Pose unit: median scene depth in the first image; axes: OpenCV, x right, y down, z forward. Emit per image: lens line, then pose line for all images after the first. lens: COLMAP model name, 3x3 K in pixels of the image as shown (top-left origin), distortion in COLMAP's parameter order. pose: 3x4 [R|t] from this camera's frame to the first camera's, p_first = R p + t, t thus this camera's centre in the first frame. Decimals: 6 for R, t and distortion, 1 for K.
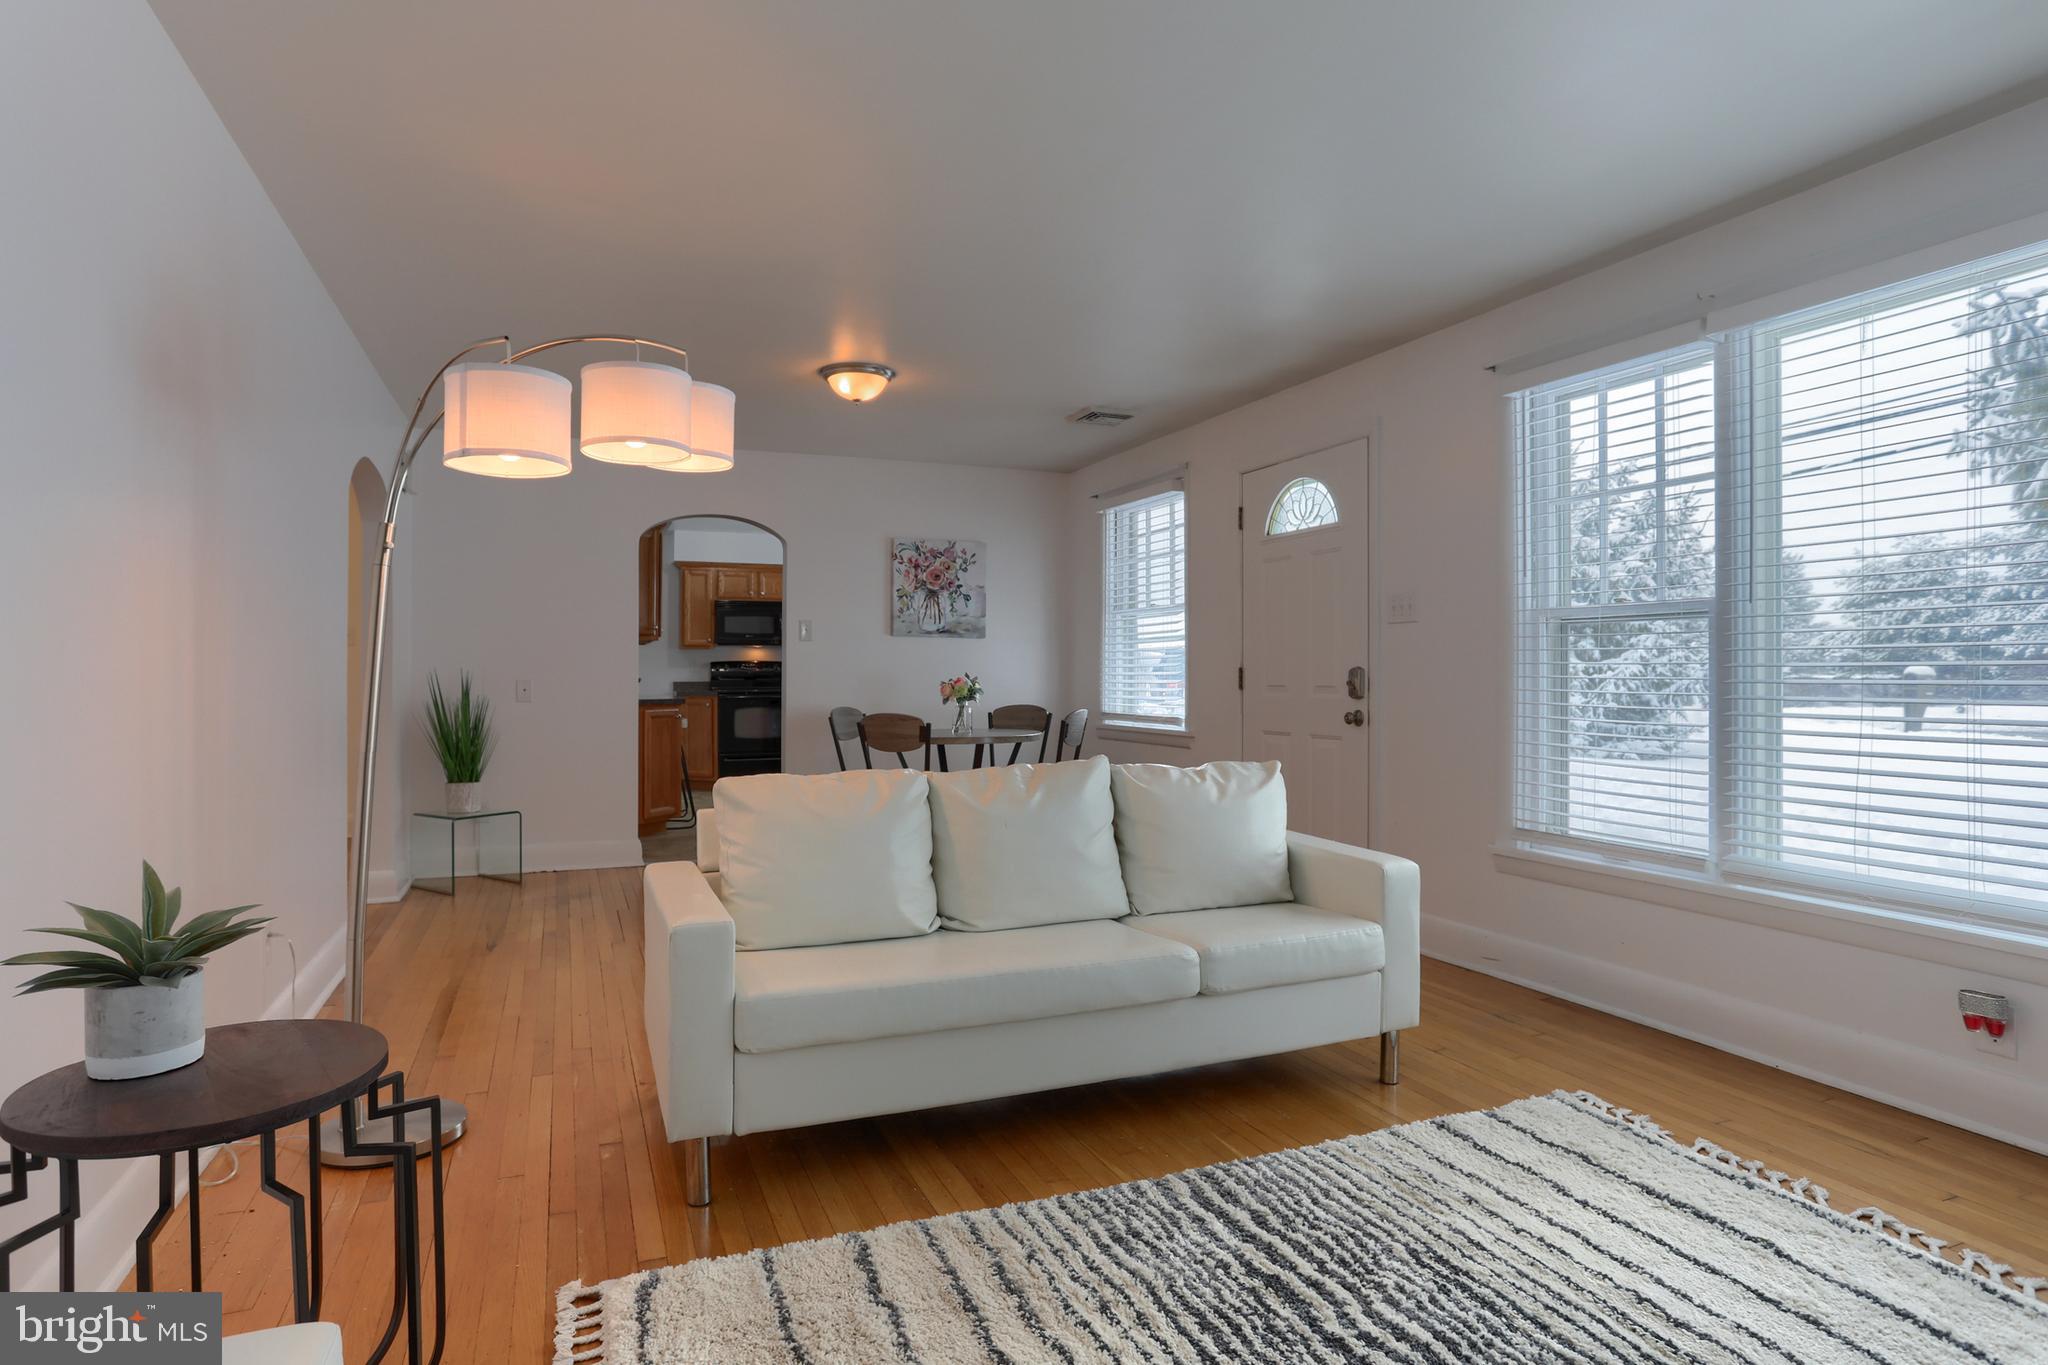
lens RADIAL K [[1080.4, 0, 979.4], [0, 1080.4, 660.5], [0, 0, 1]] dist [-0.039601, 0.019056]
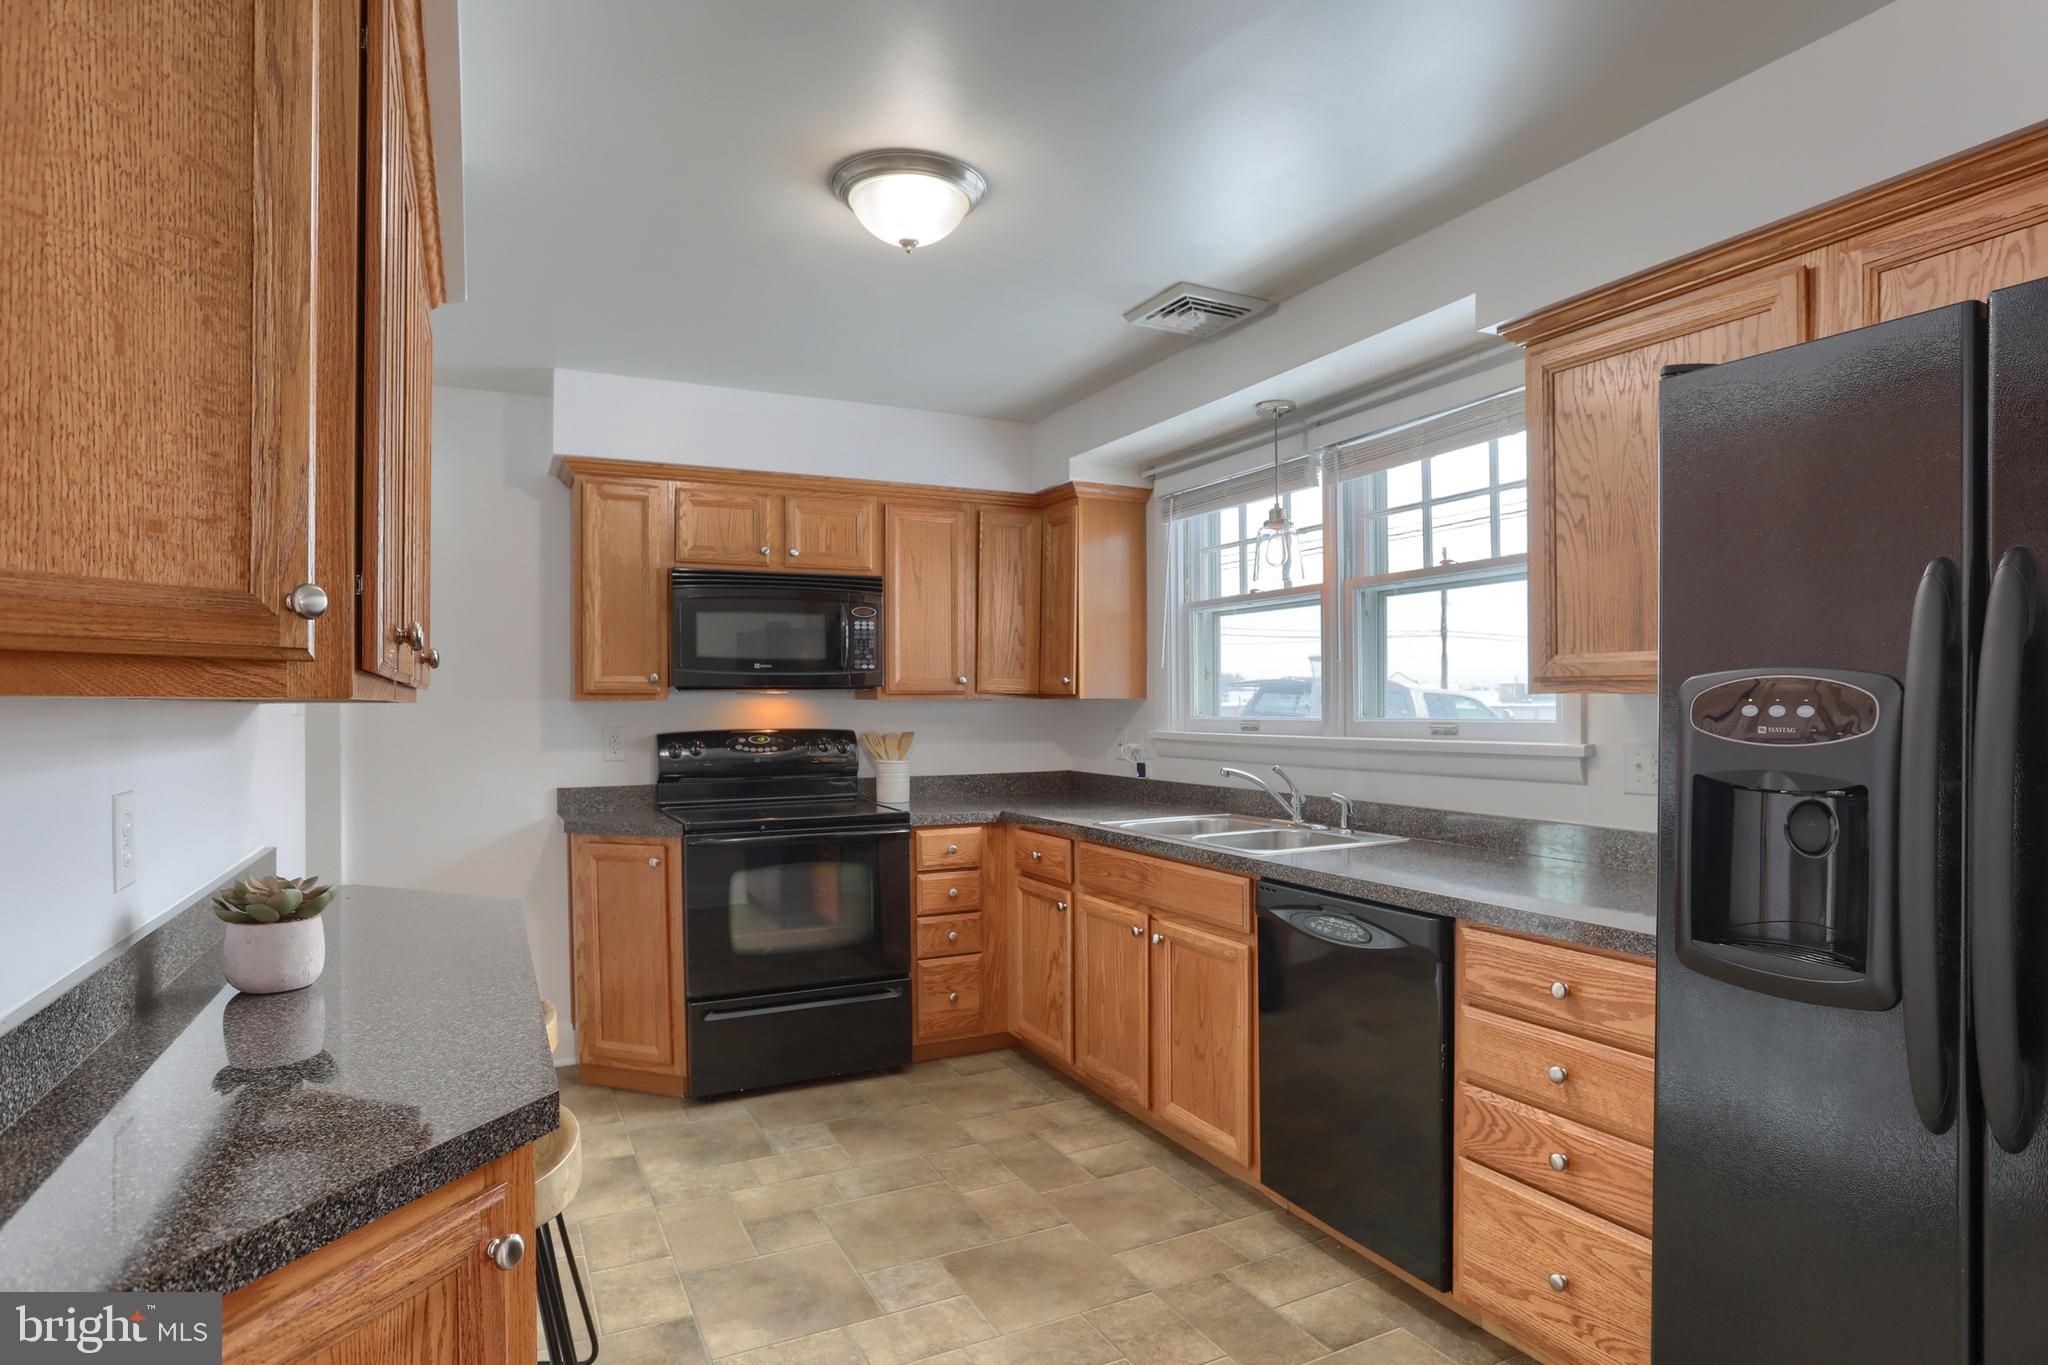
lens RADIAL K [[1136.4, 0, 971.9], [0, 1136.4, 704.4], [0, 0, 1]] dist [-0.038529, 0.023931]
pose [[0.998574, -0.002986, 0.053308, -0.249260], [0.002465, 0.999949, 0.009833, -0.020257], [-0.053334, -0.009688, 0.998530, 0.930775]]
